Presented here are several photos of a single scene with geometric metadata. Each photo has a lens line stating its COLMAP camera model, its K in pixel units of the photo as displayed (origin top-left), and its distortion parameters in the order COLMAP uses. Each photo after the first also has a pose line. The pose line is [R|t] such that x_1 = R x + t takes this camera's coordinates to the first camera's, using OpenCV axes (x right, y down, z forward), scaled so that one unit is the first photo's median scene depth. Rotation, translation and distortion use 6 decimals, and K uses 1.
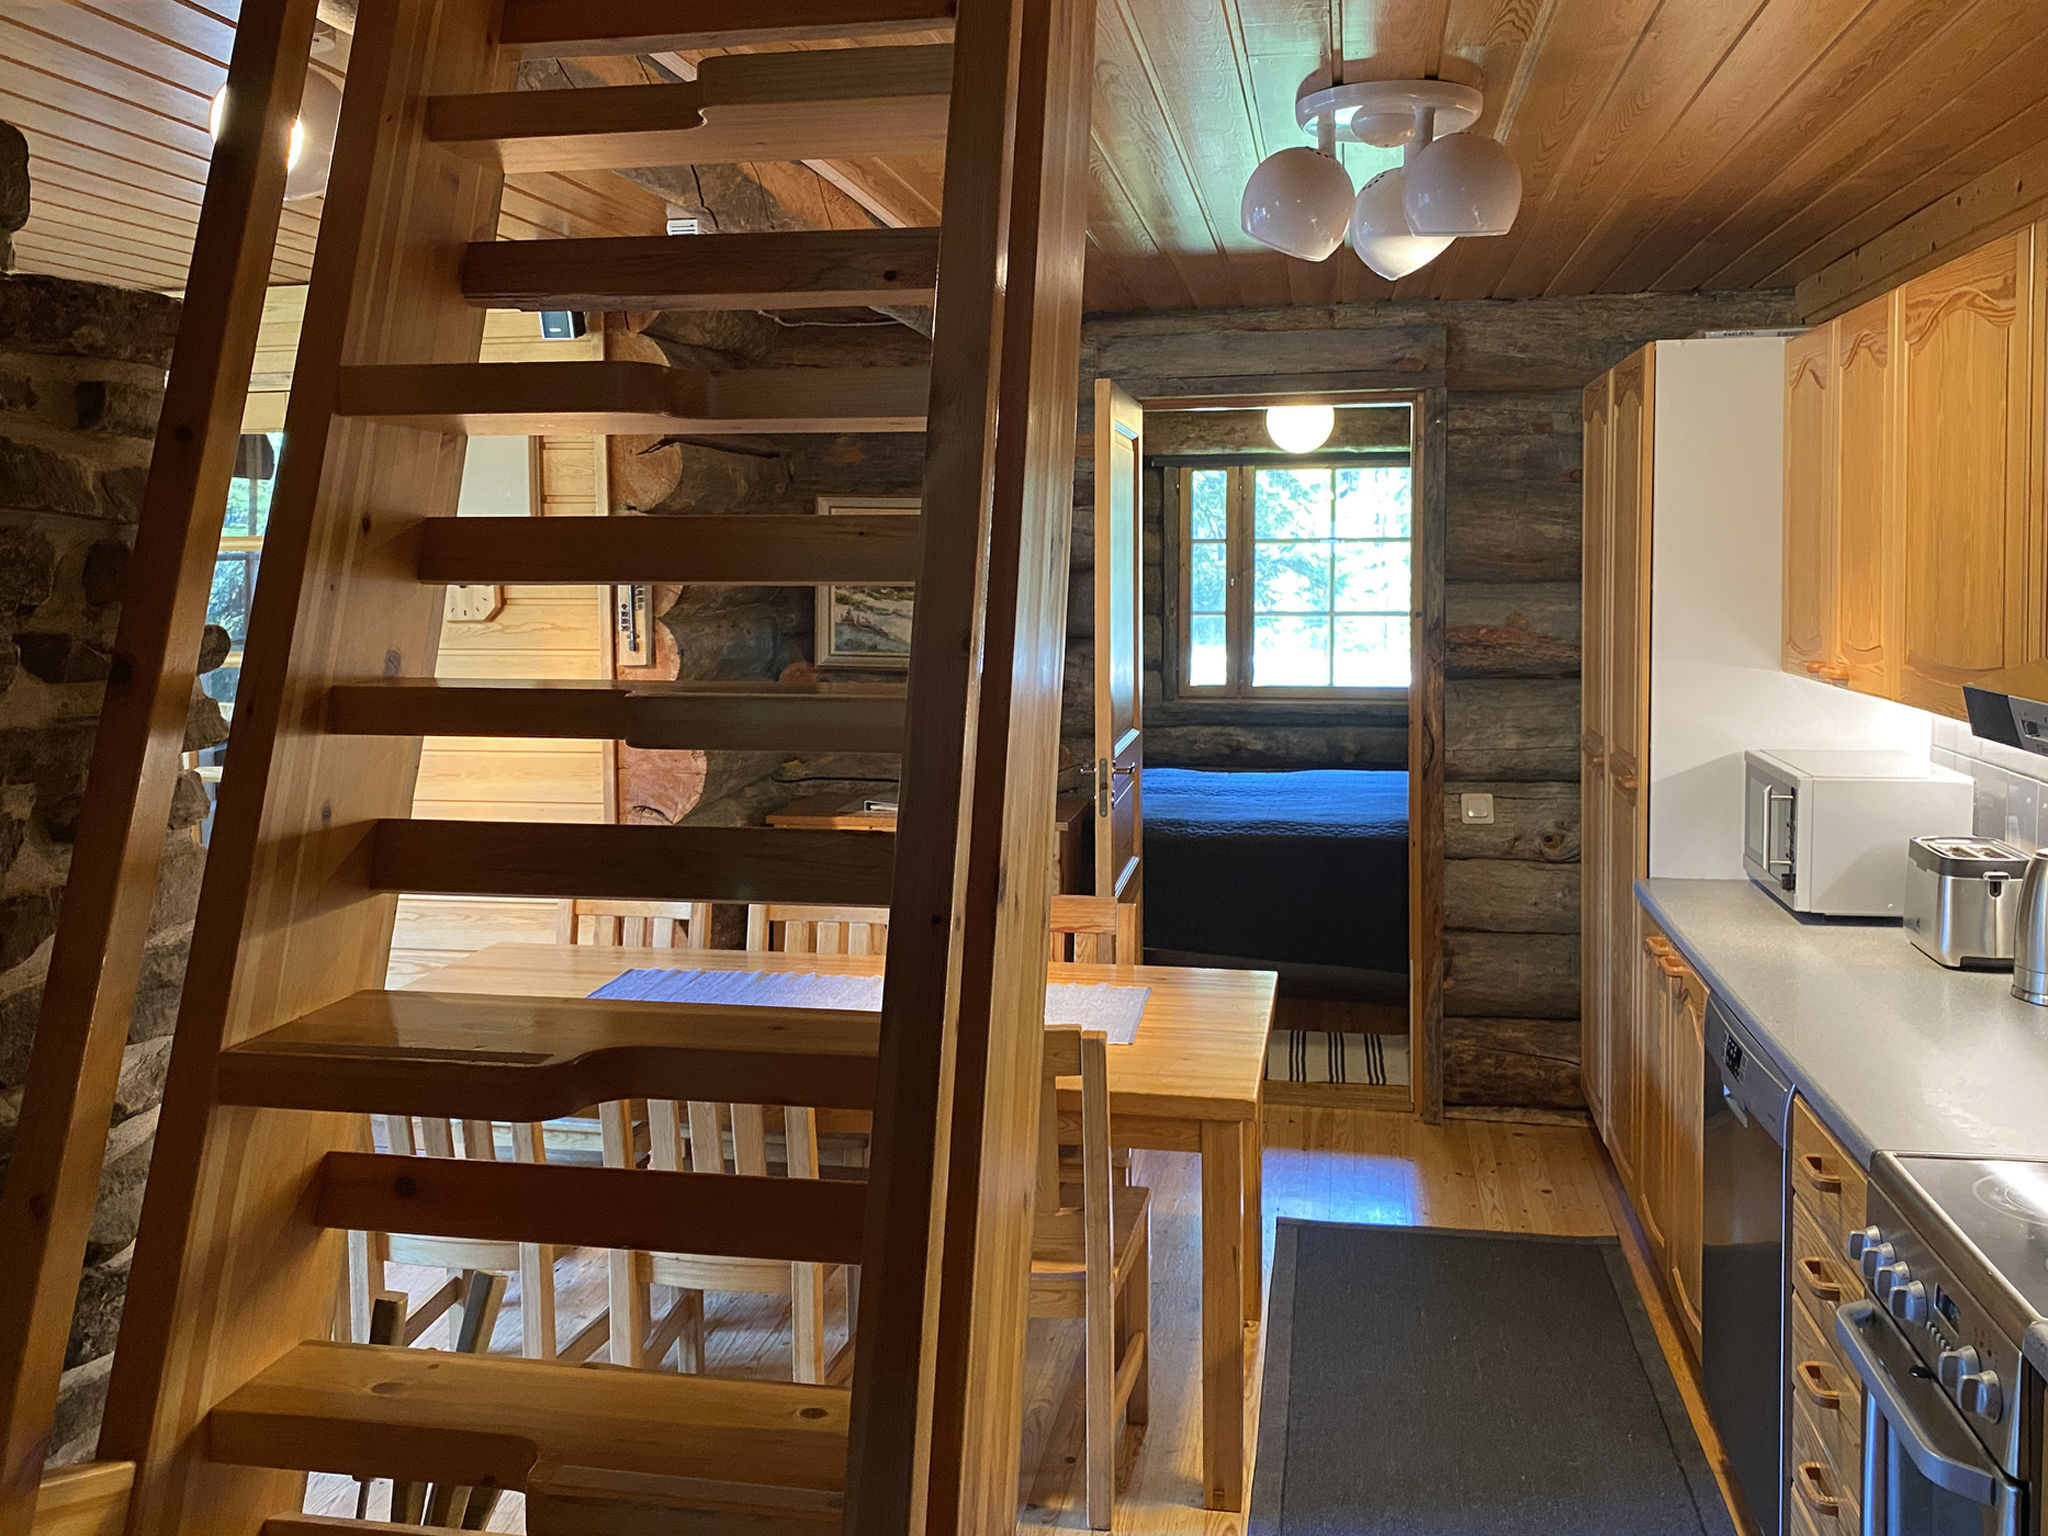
lens RADIAL K [[1784.3, 0, 986.1], [0, 1784.3, 672.5], [0, 0, 1]] dist [-0.009572, 0.018199]
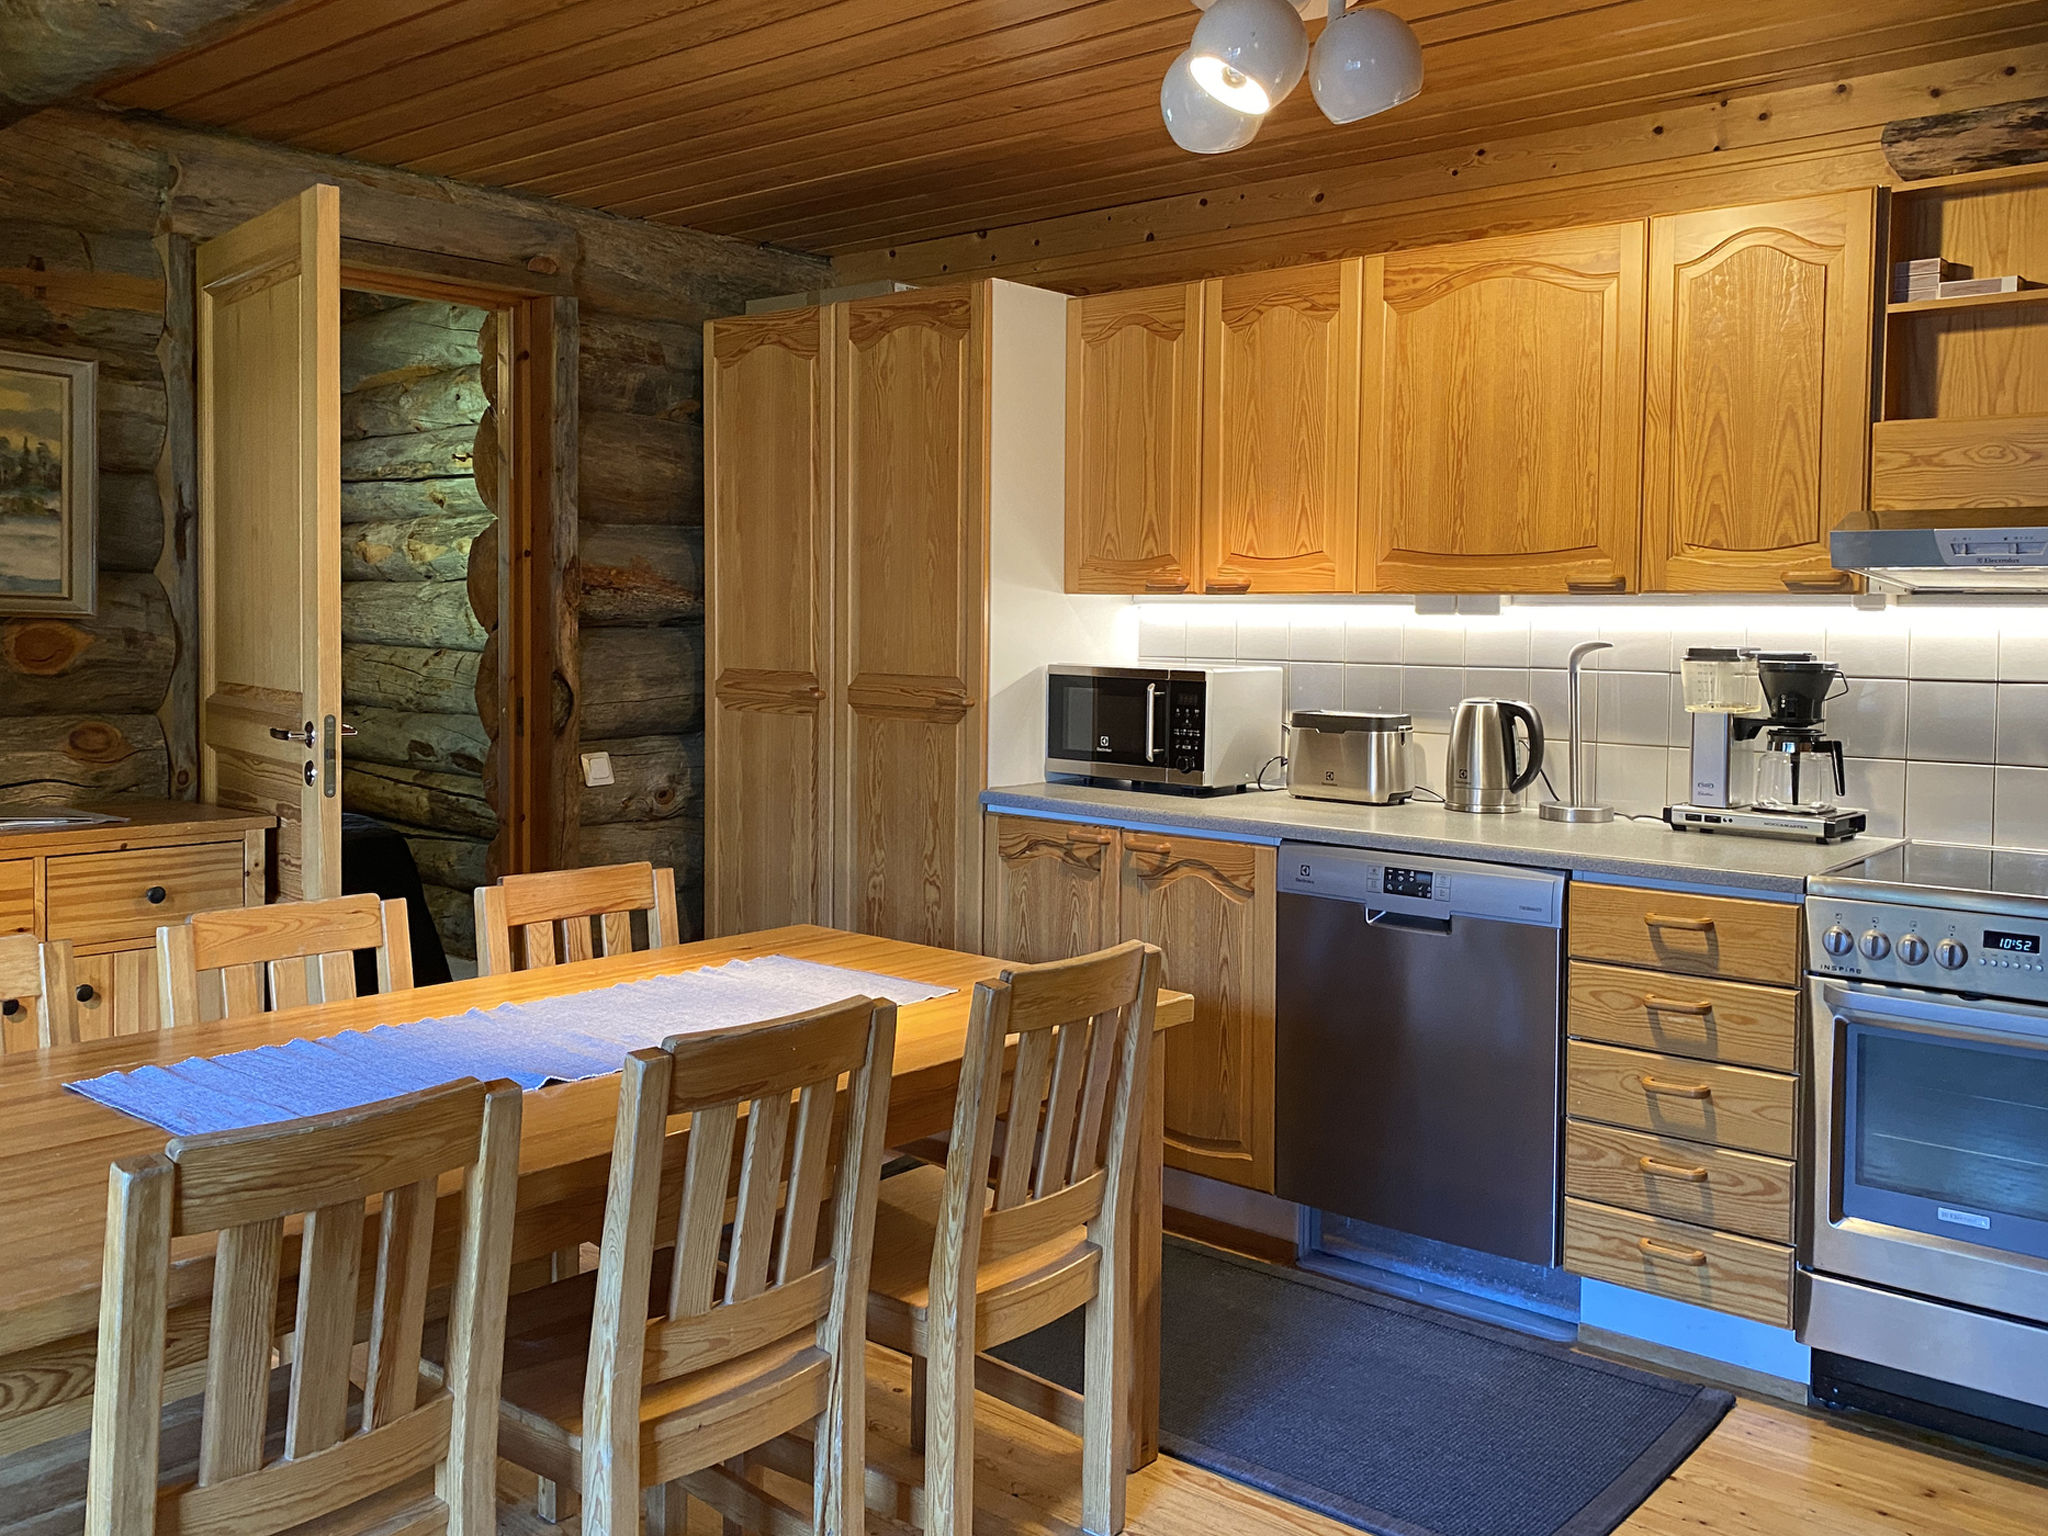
lens RADIAL K [[1785.5, 0, 1022.0], [0, 1785.5, 715.4], [0, 0, 1]] dist [0.055434, -0.075375]
pose [[0.484800, -0.034437, 0.873947, -0.429805], [0.041311, 0.999011, 0.016449, 0.044012], [-0.873649, 0.028129, 0.485743, 0.373143]]
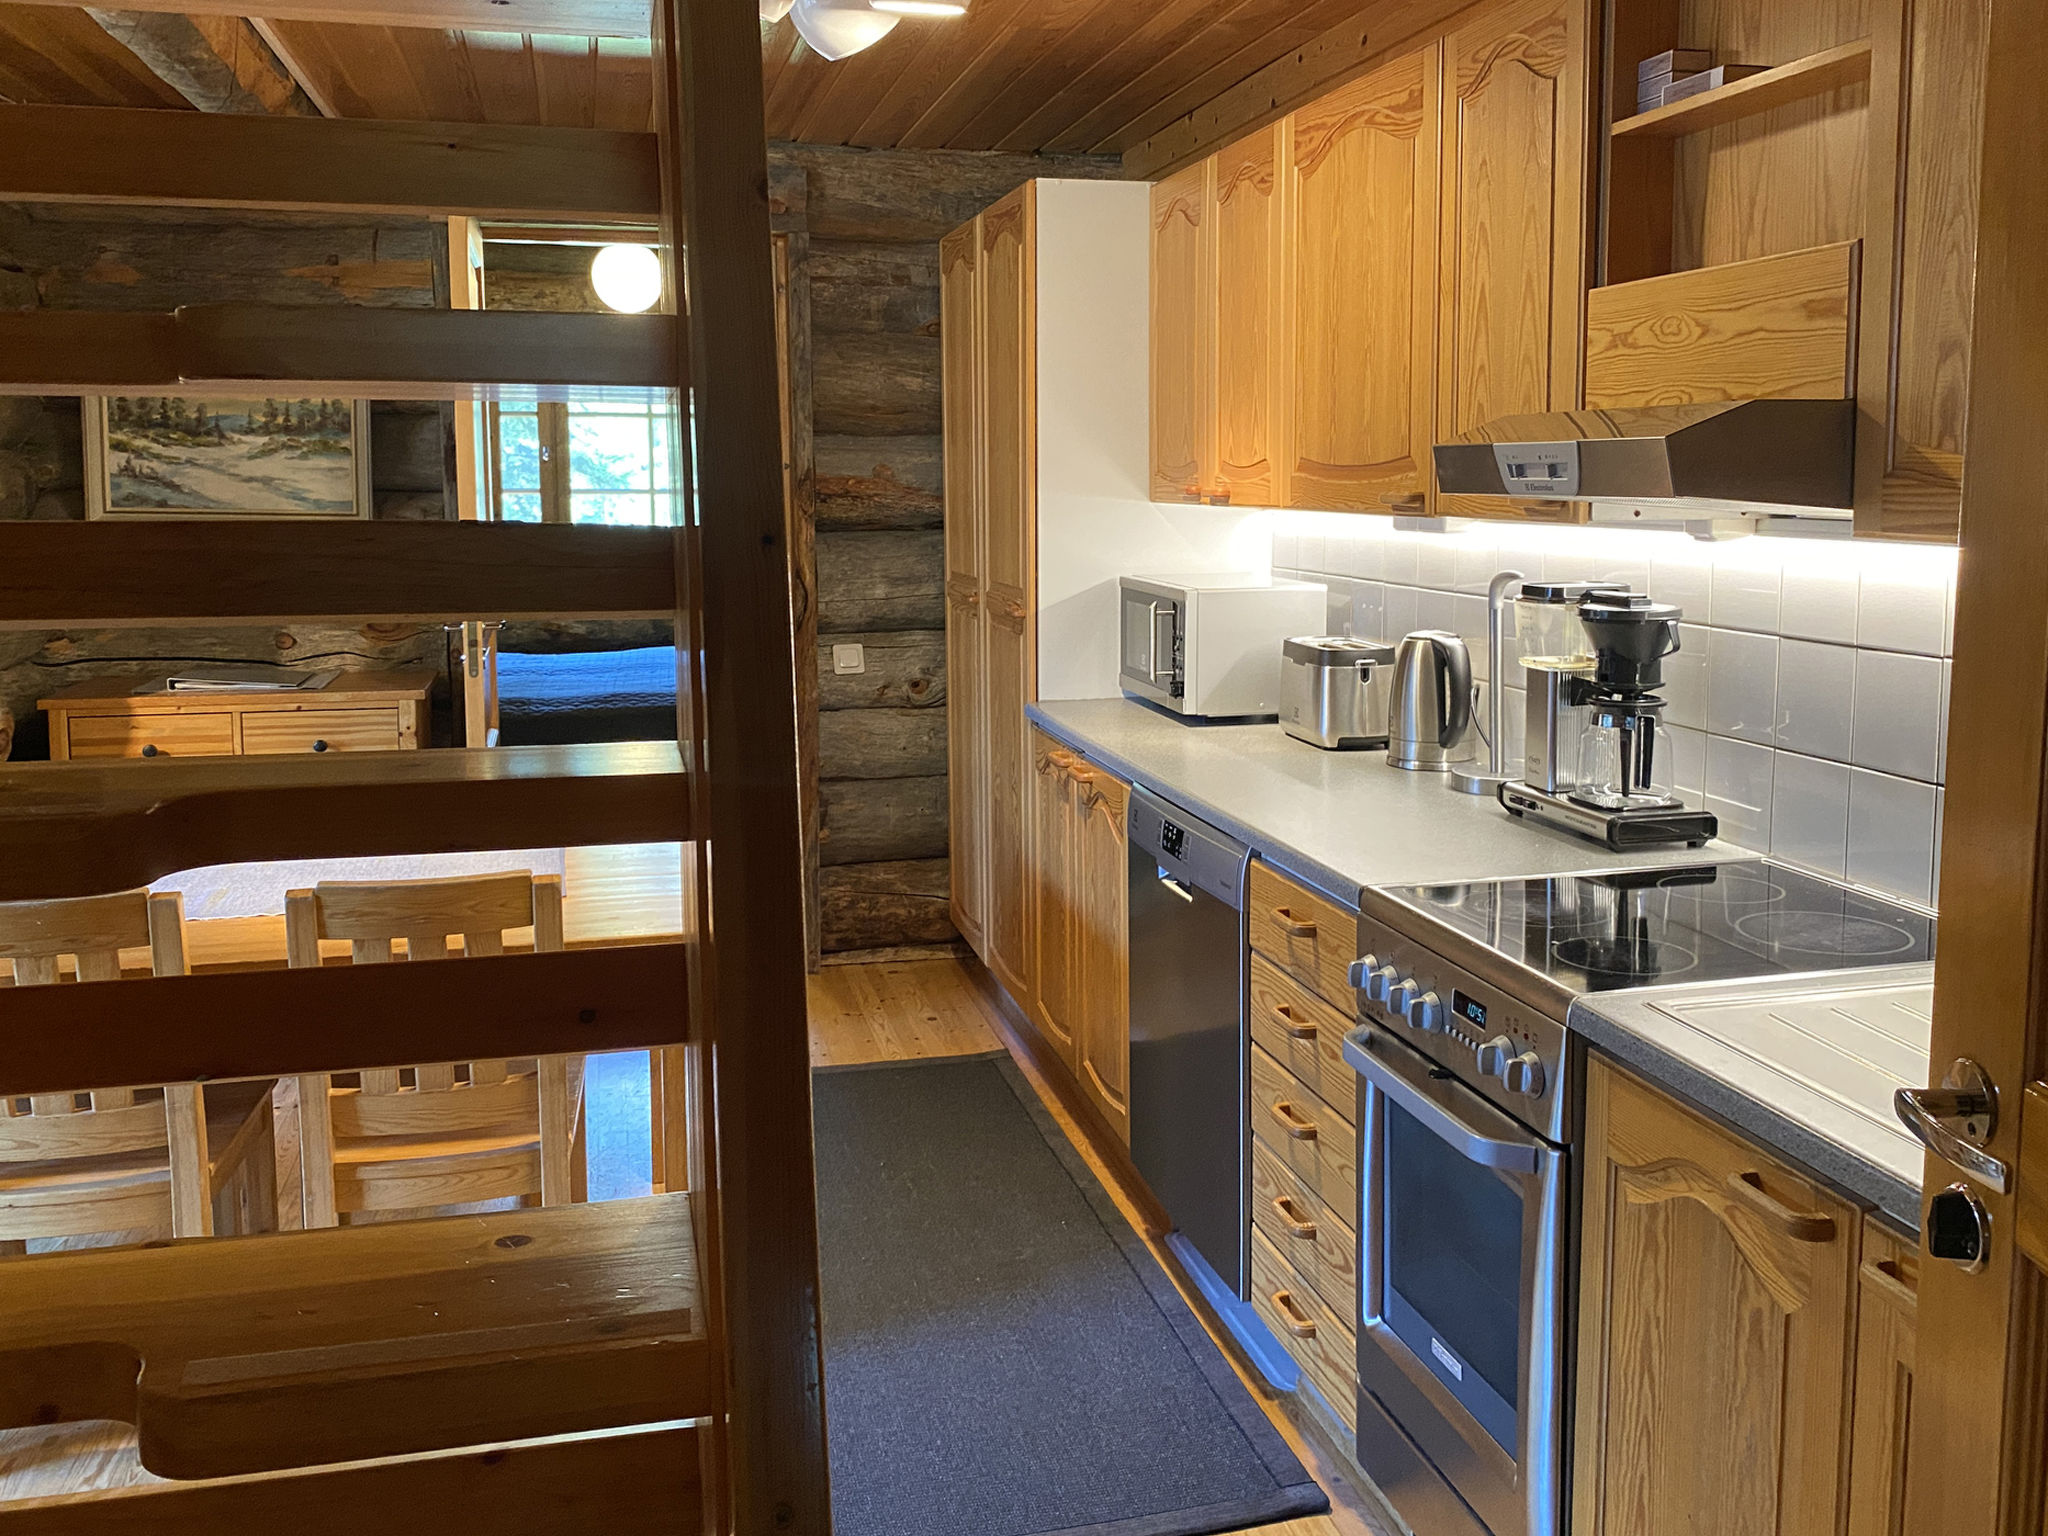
lens RADIAL K [[1735.8, 0, 1014.0], [0, 1735.8, 676.8], [0, 0, 1]] dist [0.133932, -0.250717]
pose [[0.907055, -0.043648, 0.418744, -0.055917], [0.022814, 0.998246, 0.054634, 0.035409], [-0.420394, -0.040003, 0.906459, 0.062146]]
